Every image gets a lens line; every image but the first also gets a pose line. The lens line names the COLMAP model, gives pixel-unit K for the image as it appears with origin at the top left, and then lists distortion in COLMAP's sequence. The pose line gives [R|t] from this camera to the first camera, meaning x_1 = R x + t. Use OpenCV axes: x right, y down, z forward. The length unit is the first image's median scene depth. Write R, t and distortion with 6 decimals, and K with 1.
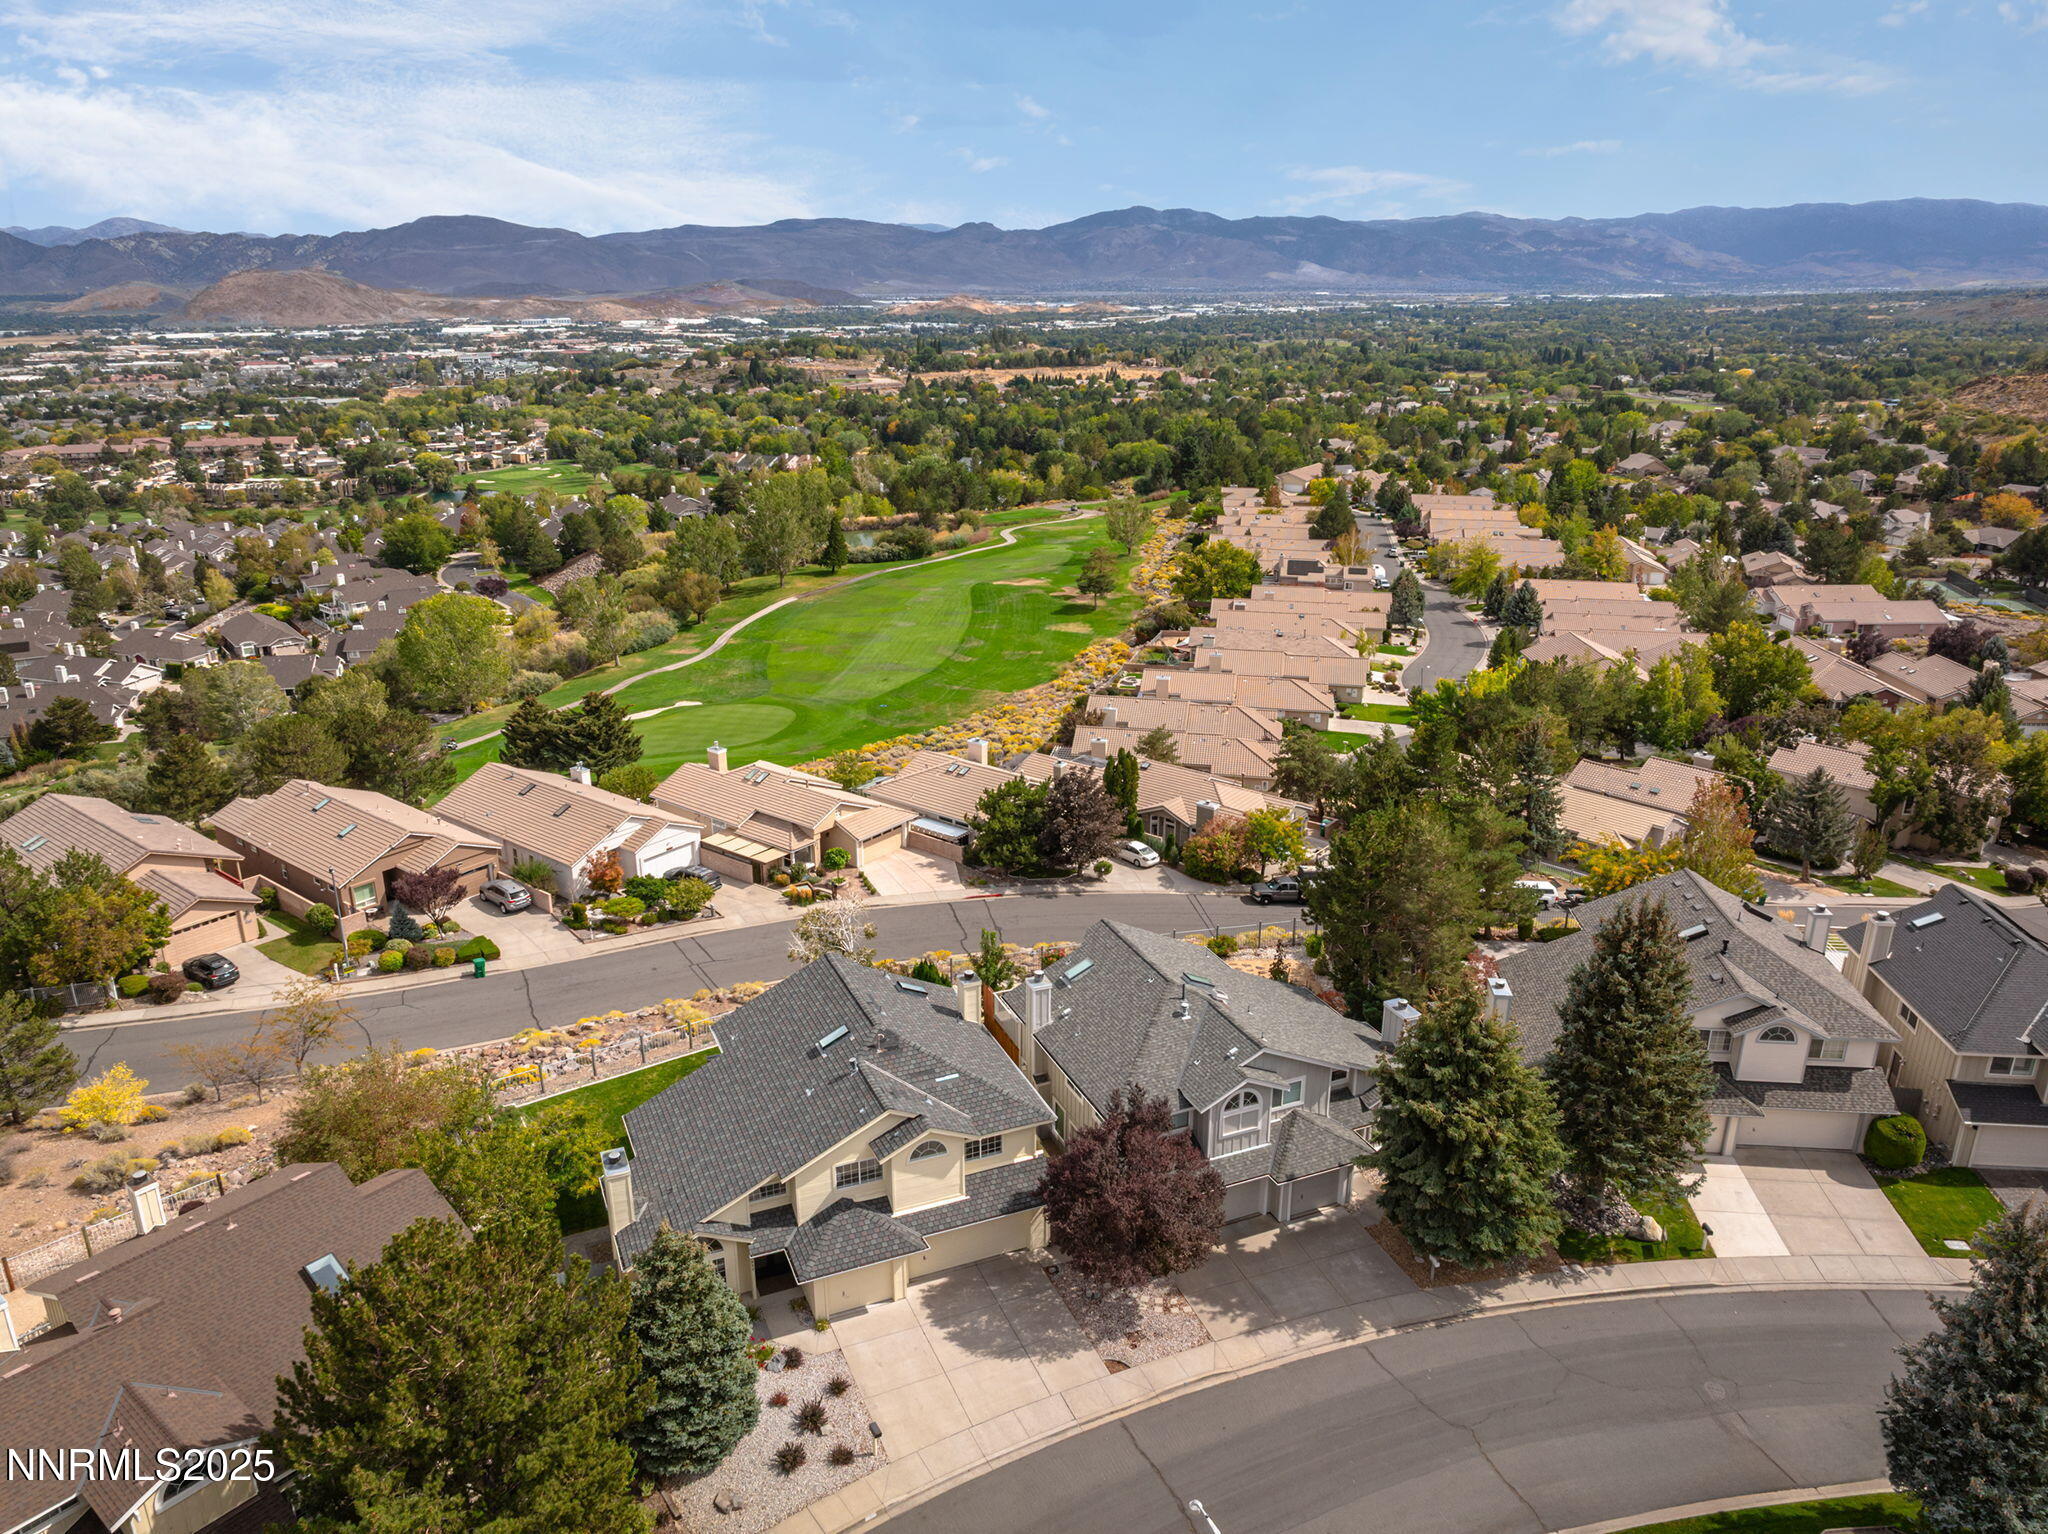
lens RADIAL K [[1446.1, 0, 1028.8], [0, 1446.1, 760.5], [0, 0, 1]] dist [-0.033516, 0.020772]
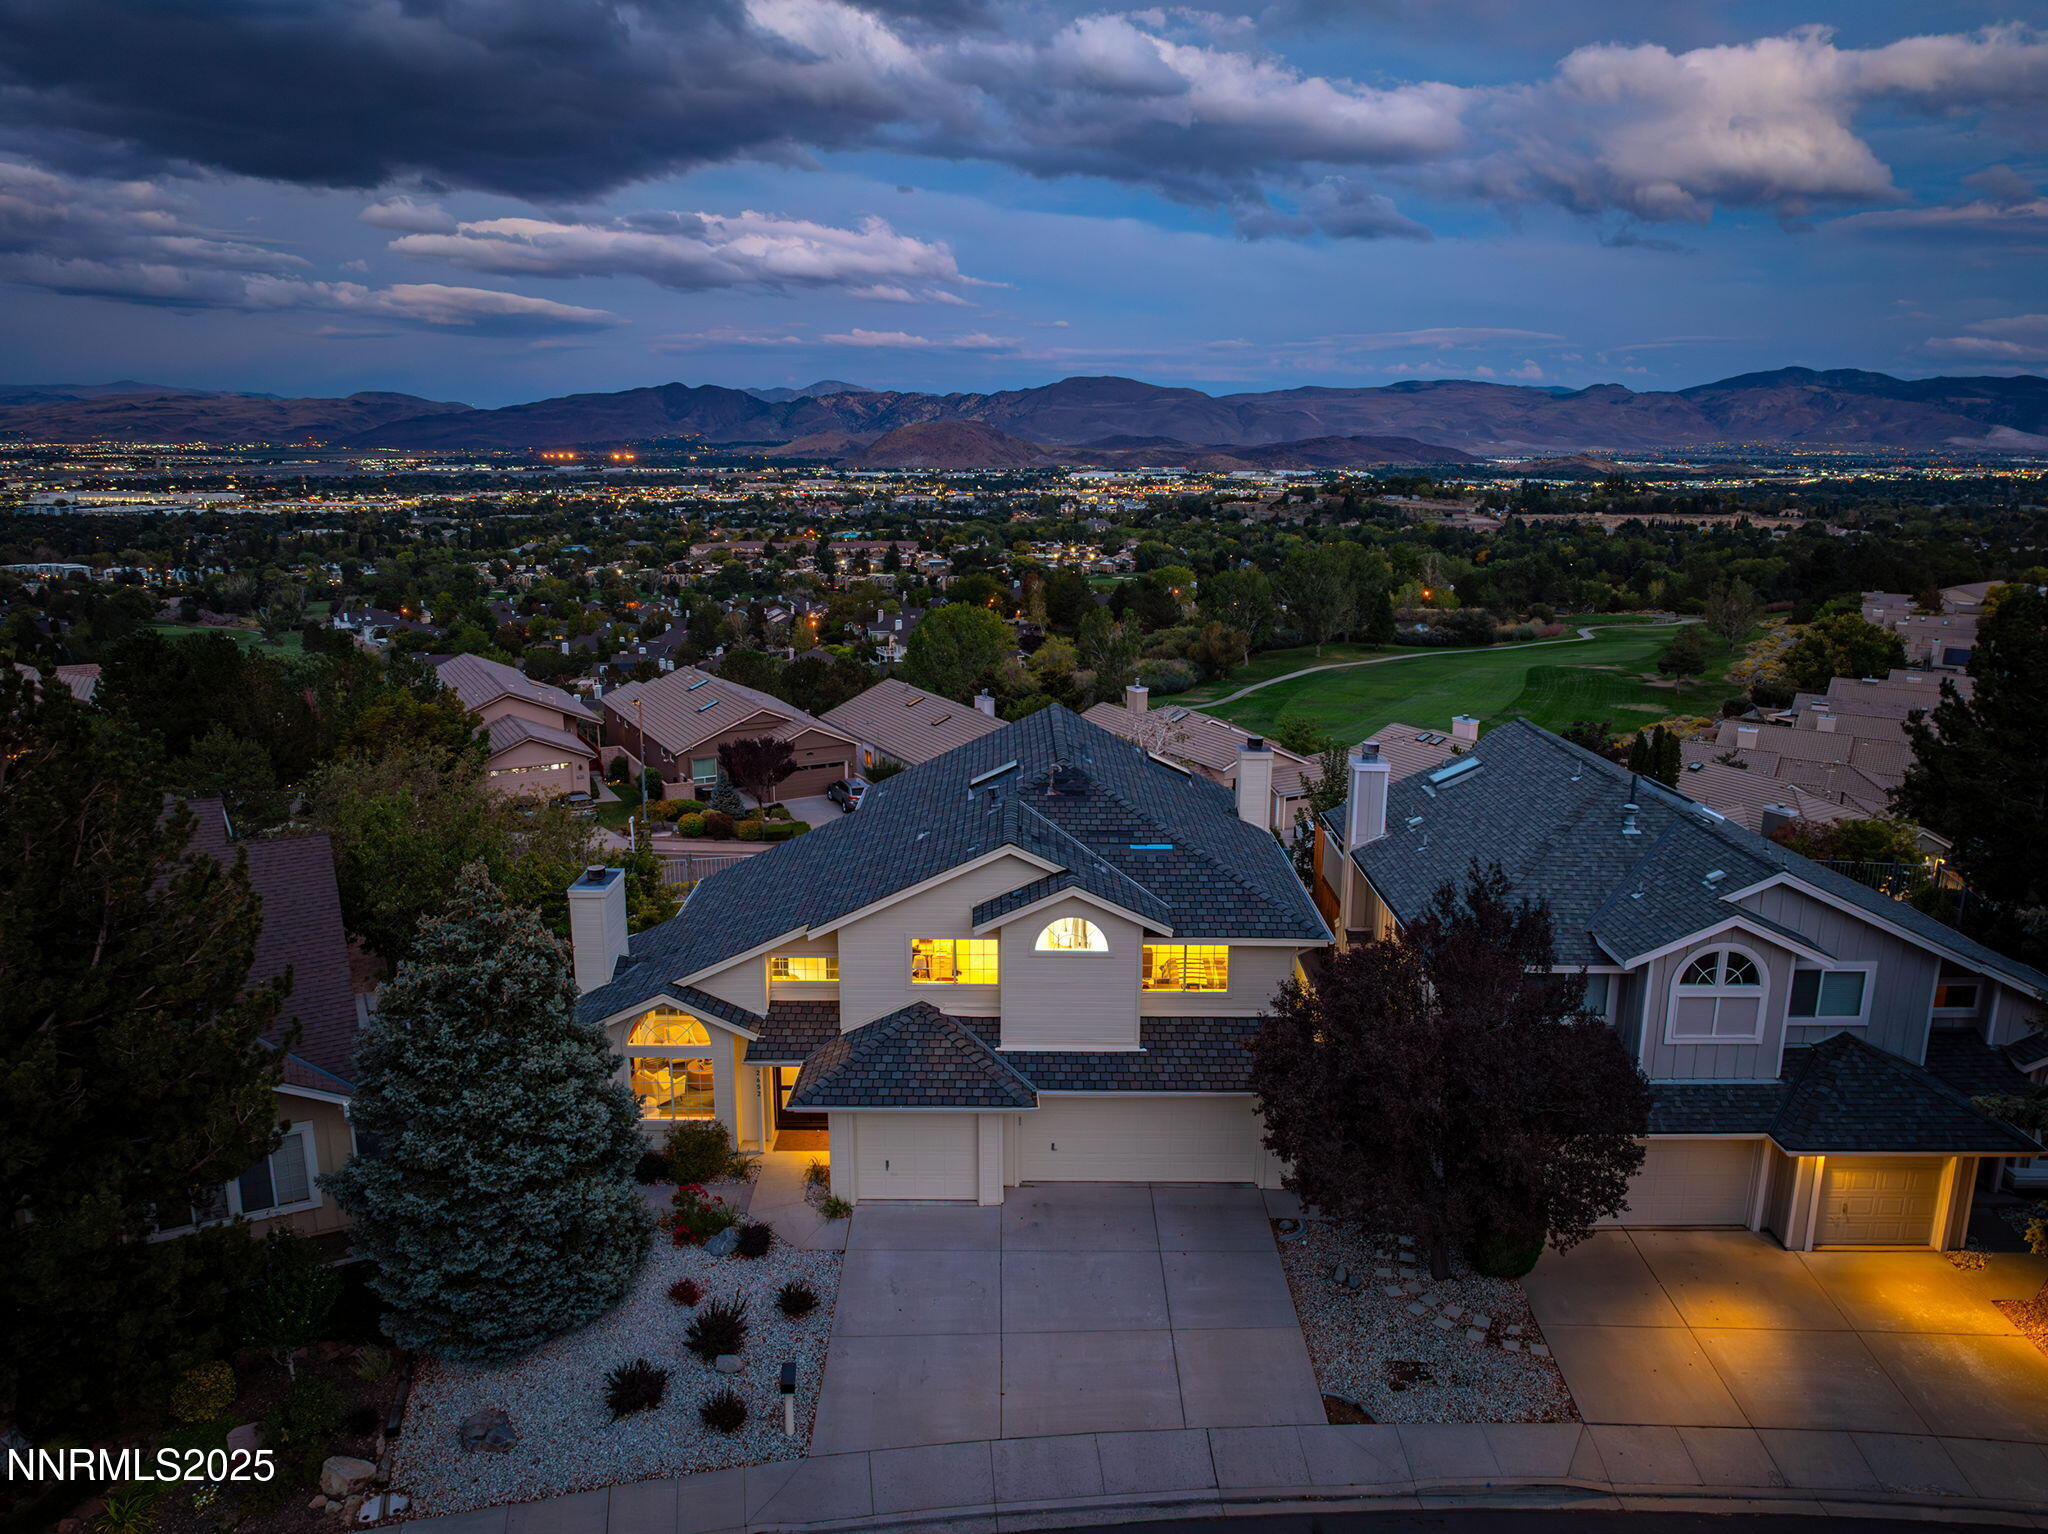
lens RADIAL K [[1446.1, 0, 1031.6], [0, 1446.1, 762.3], [0, 0, 1]] dist [-0.033516, 0.020772]
pose [[0.919560, 0.092955, -0.381797, 0.018832], [-0.132335, 0.988119, -0.078154, 0.039691], [0.369996, 0.122392, 0.920936, 0.076830]]
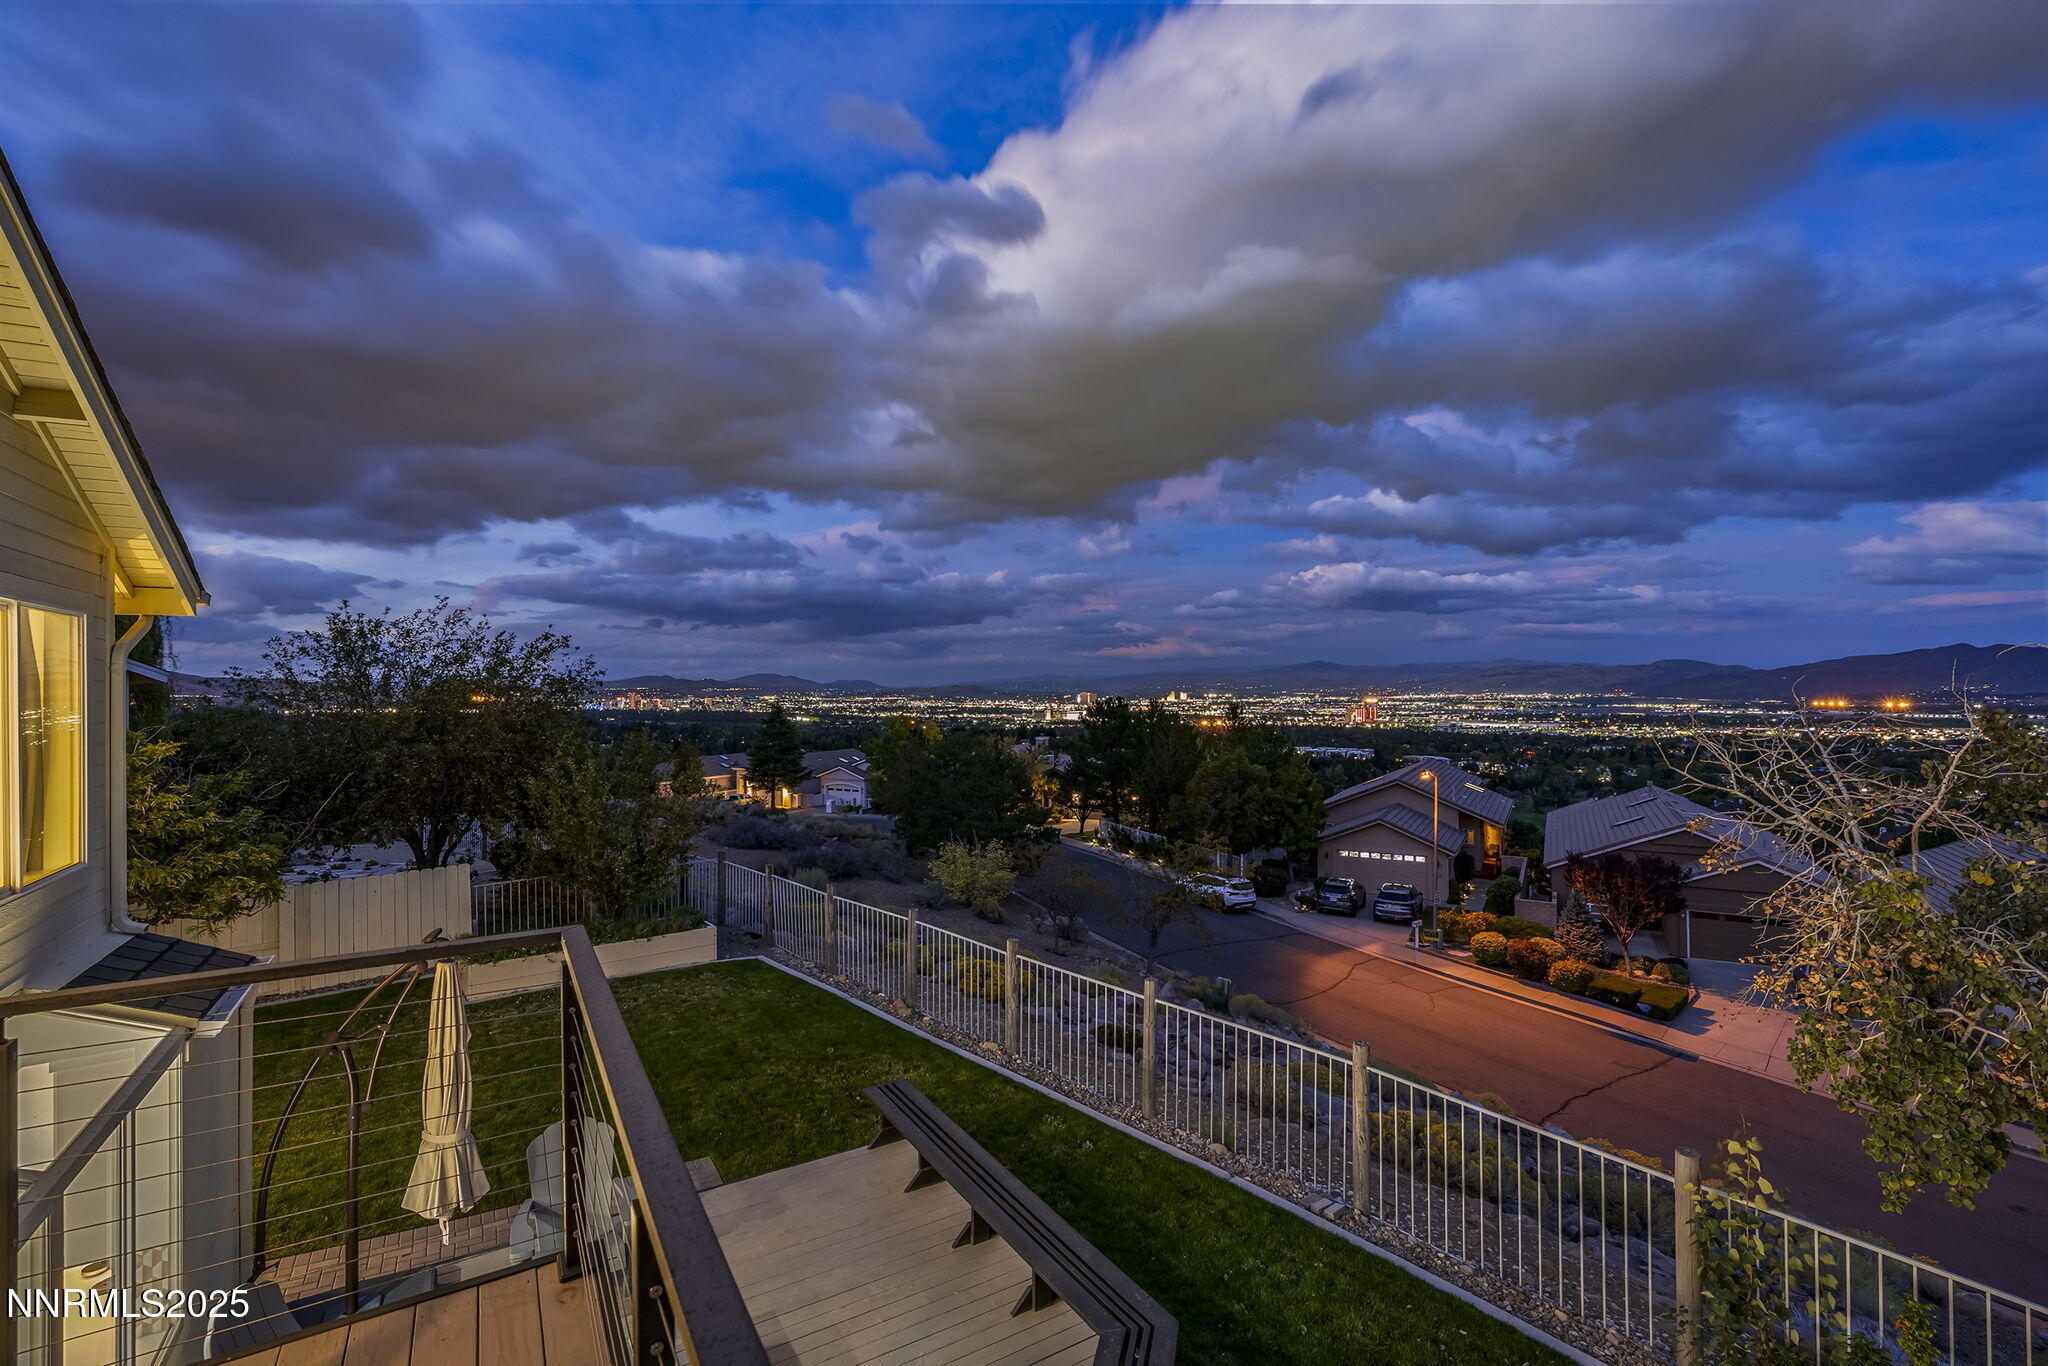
lens RADIAL K [[914.6, 0, 1029.9], [0, 914.6, 678.0], [0, 0, 1]] dist [-0.006825, 0.001525]
pose [[0.131989, -0.014841, -0.991140, -0.018745], [-0.314266, 0.947680, -0.056040, 0.031321], [0.940115, 0.318878, 0.120419, 0.199479]]
